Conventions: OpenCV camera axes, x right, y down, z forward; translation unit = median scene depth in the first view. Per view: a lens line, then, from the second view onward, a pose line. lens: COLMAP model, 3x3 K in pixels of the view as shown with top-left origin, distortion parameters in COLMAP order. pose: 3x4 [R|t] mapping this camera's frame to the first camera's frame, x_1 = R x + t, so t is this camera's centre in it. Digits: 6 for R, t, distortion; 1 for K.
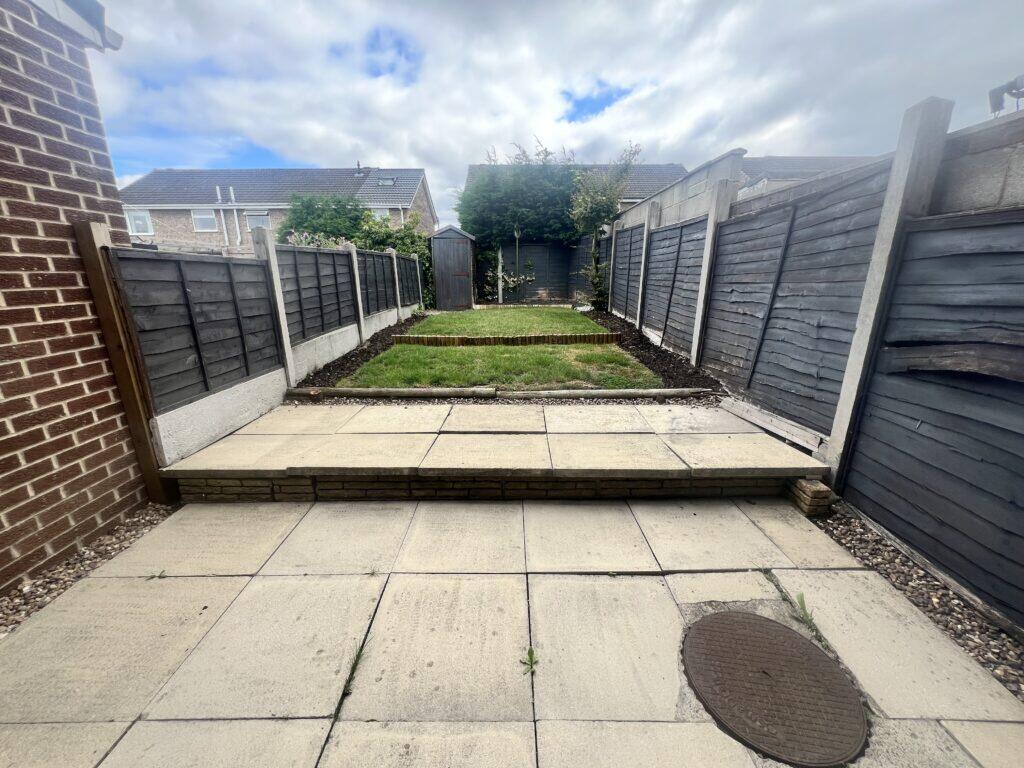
lens RADIAL K [[408.6, 0, 512.0], [0, 408.6, 384.0], [0, 0, 1]] dist [-0.000572, -0.000205]
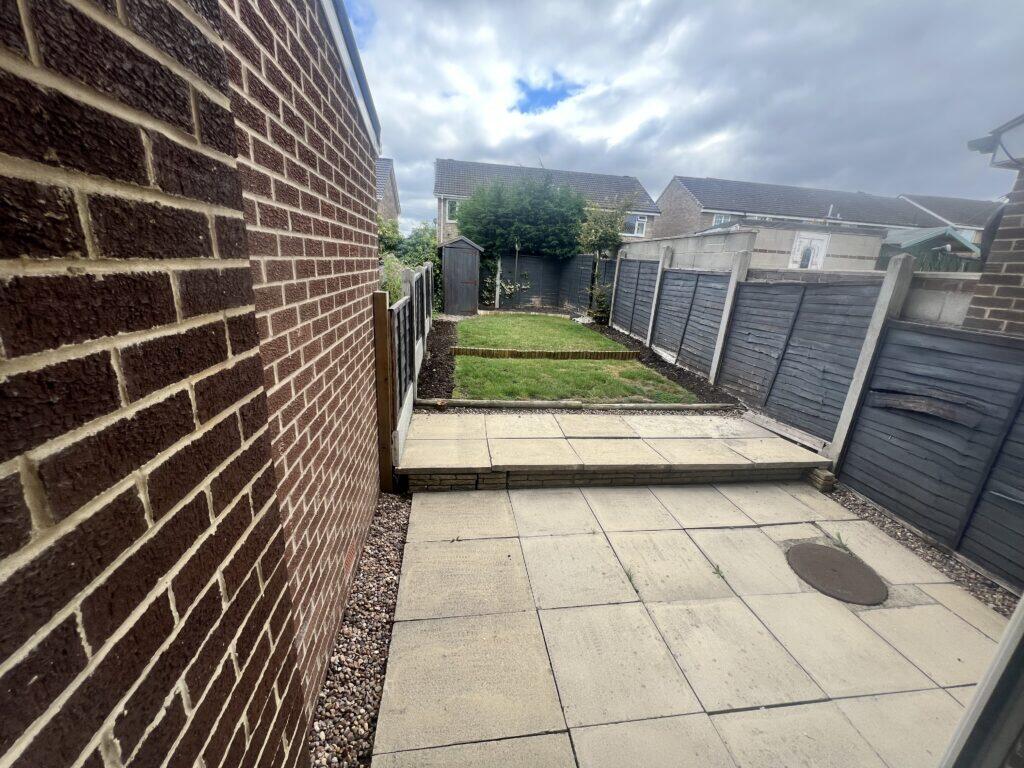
lens RADIAL K [[408.6, 0, 512.0], [0, 408.6, 384.0], [0, 0, 1]] dist [-0.000572, -0.000205]
pose [[0.988335, 0.017611, 0.151274, -0.471662], [-0.021469, 0.999484, 0.023909, -0.073875], [-0.150775, -0.026877, 0.988203, -0.260238]]
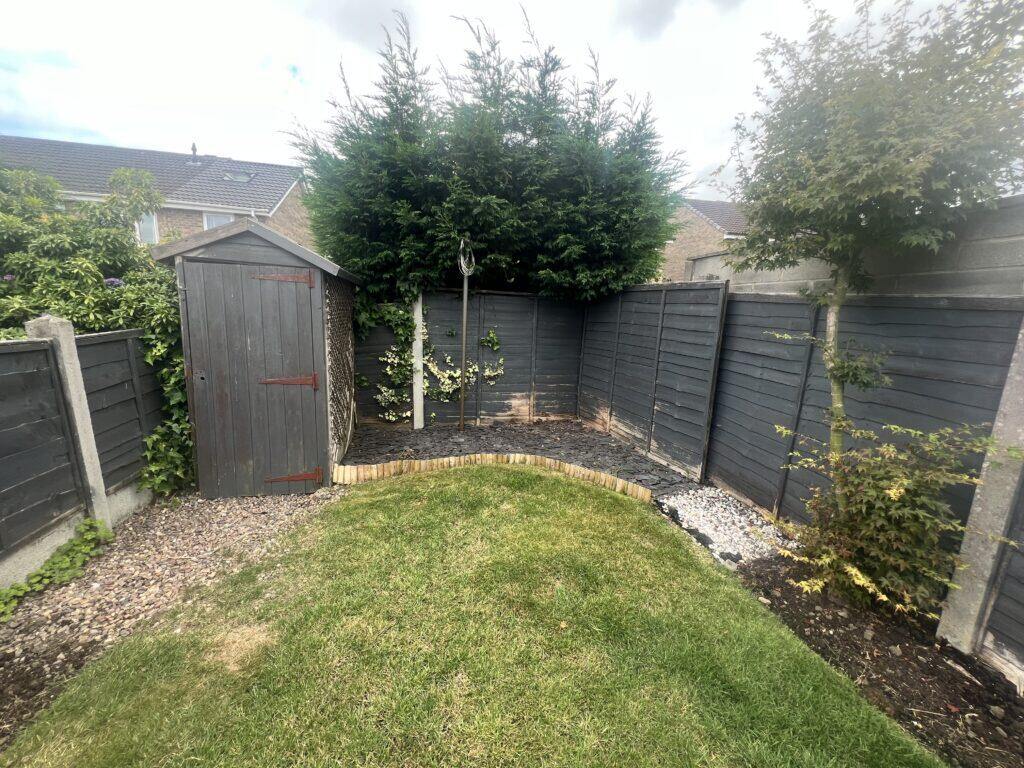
lens RADIAL K [[408.6, 0, 512.0], [0, 408.6, 384.0], [0, 0, 1]] dist [-0.000572, -0.000205]
pose [[0.977435, 0.005685, 0.211162, -0.073984], [0.011002, 0.996911, -0.077769, -0.664775], [-0.210952, 0.078337, 0.974352, 1.845151]]
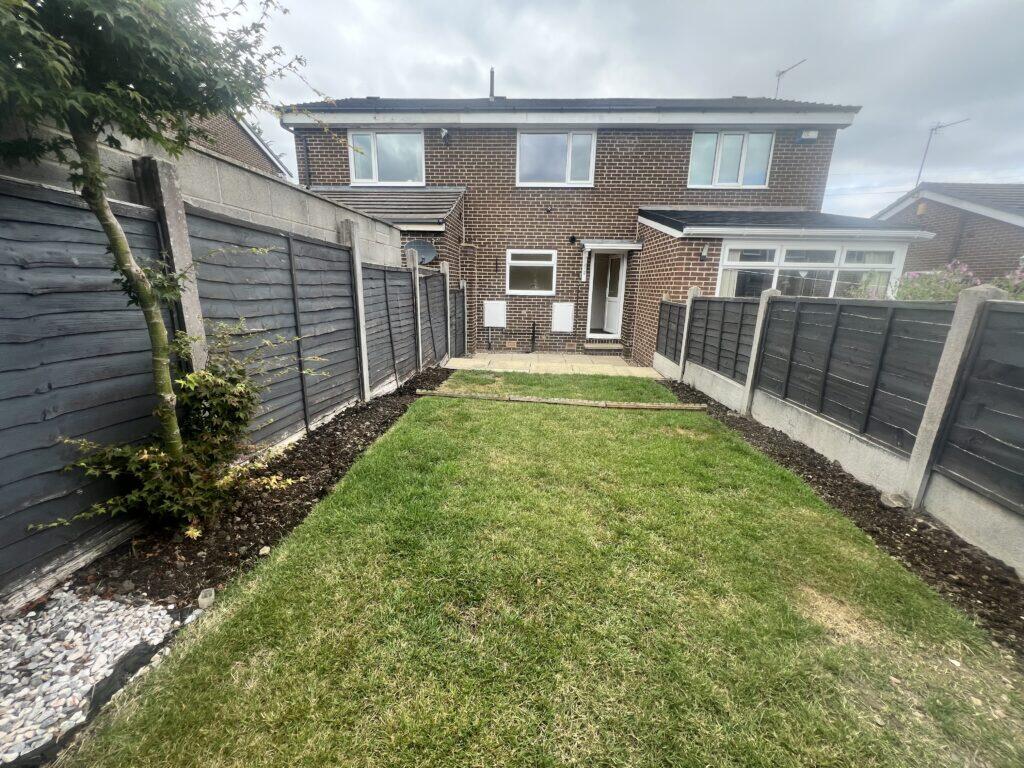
lens RADIAL K [[408.6, 0, 512.0], [0, 408.6, 384.0], [0, 0, 1]] dist [-0.000572, -0.000205]
pose [[-0.997021, -0.037609, 0.067340, 0.032197], [0.001227, 0.865222, 0.501388, -0.822556], [-0.077120, 0.499977, -0.862598, 2.547641]]
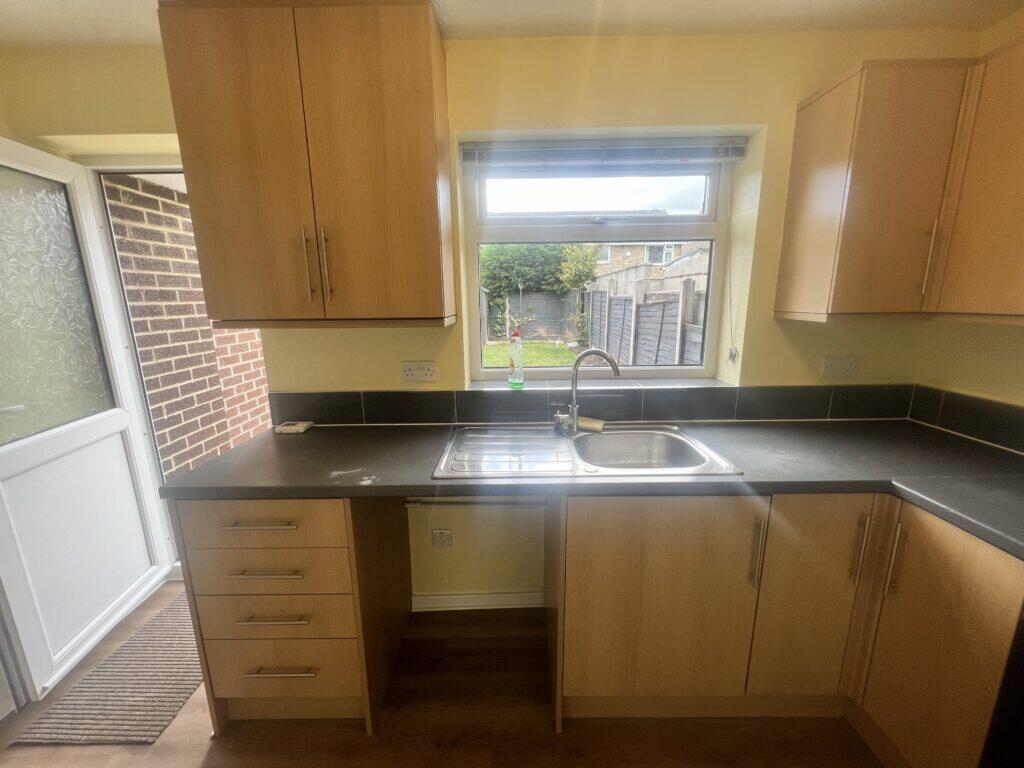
lens RADIAL K [[408.6, 0, 512.0], [0, 408.6, 384.0], [0, 0, 1]] dist [-0.000572, -0.000205]
pose [[0.999925, -0.008609, -0.008766, -0.018846], [0.008074, 0.998207, -0.059317, 0.045956], [0.009261, 0.059241, 0.998201, -0.760425]]
